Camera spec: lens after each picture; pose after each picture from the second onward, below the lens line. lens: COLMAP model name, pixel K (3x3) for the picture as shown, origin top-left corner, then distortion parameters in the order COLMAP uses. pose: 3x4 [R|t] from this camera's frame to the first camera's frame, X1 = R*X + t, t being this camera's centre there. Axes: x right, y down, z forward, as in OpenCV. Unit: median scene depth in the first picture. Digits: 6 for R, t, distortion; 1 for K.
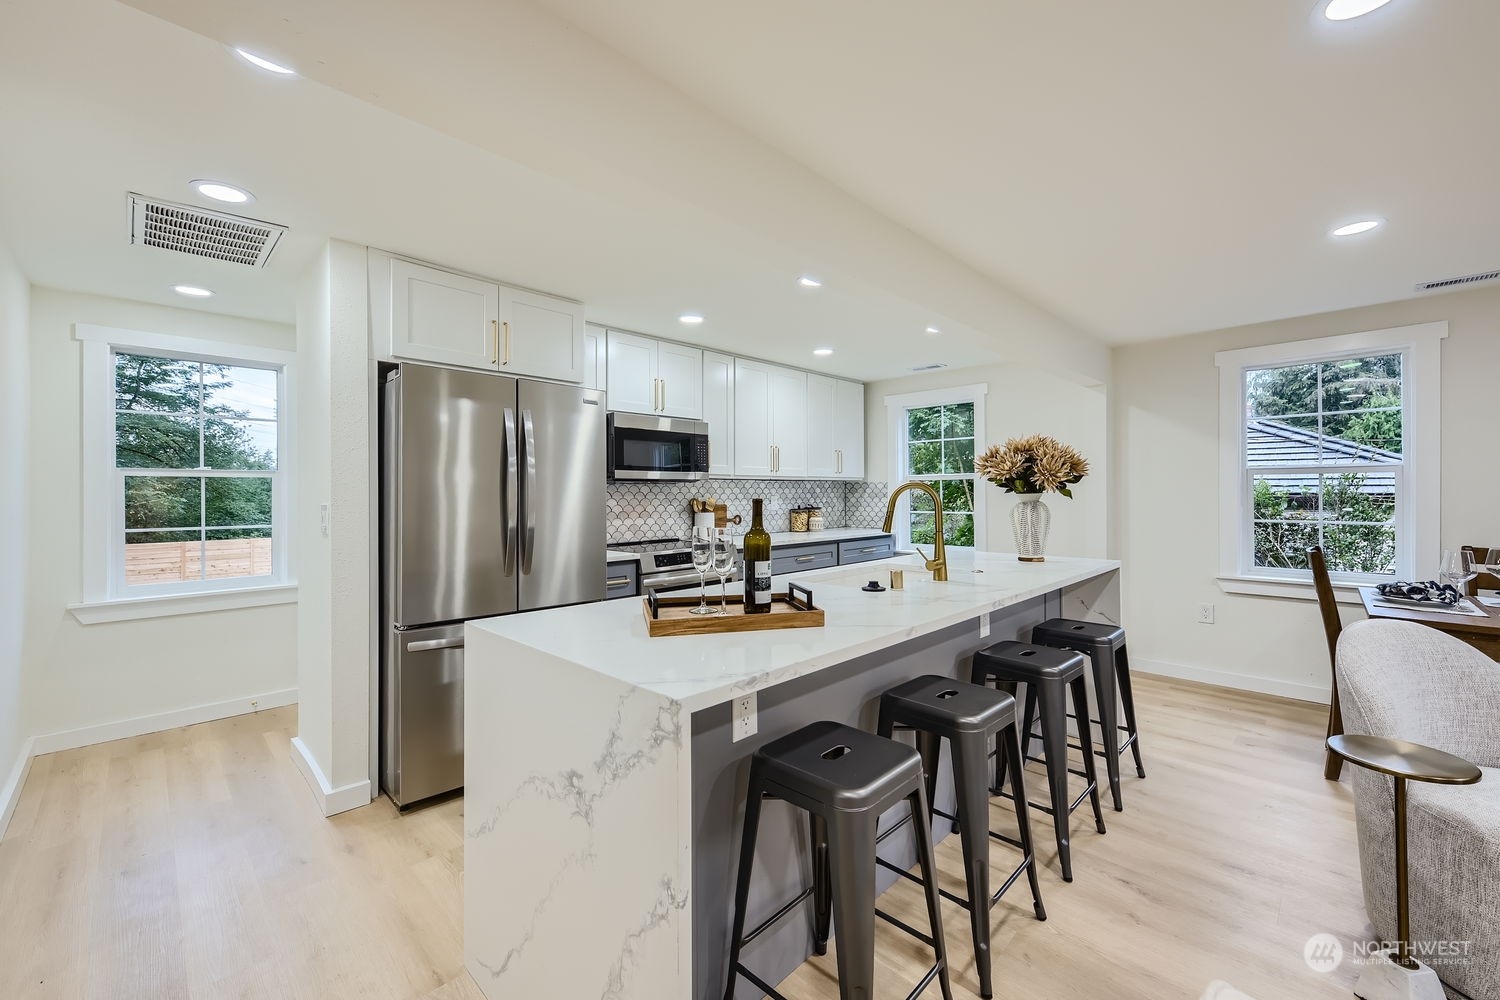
lens RADIAL K [[592.6, 0, 747.2], [0, 592.6, 498.3], [0, 0, 1]] dist [-0.000457, -0.000257]
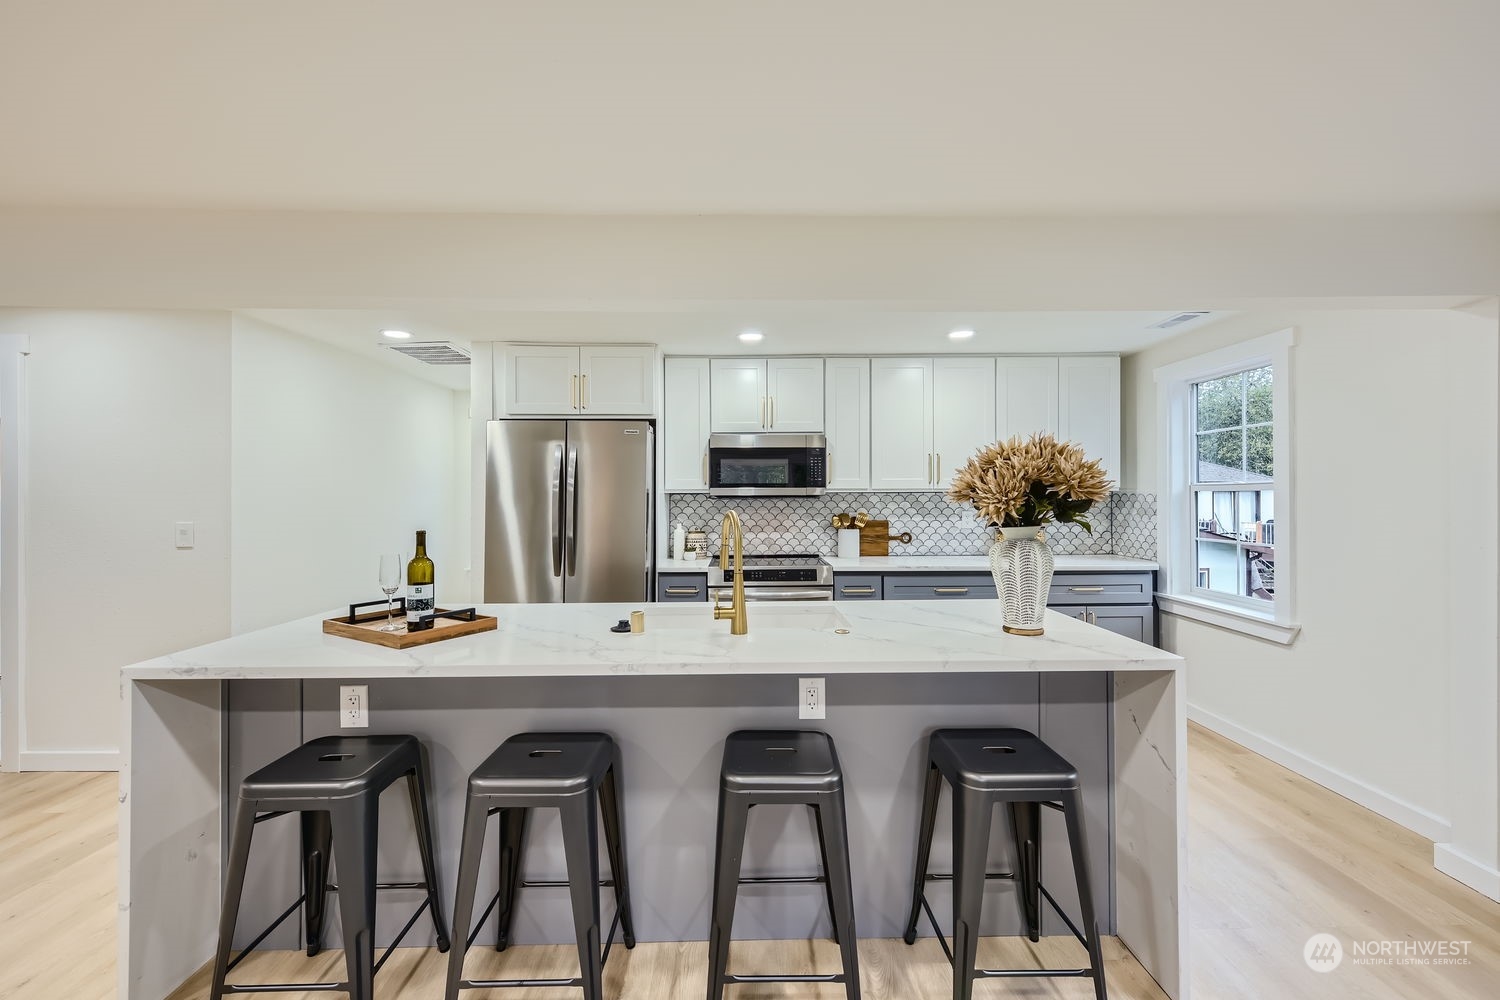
lens RADIAL K [[591.0, 0, 751.8], [0, 591.0, 499.2], [0, 0, 1]] dist [0.010999, -0.000072]
pose [[0.718974, 0.008033, -0.694990, 0.493645], [-0.006099, 0.999968, 0.005249, -0.028296], [0.695010, 0.000465, 0.719000, 0.232215]]
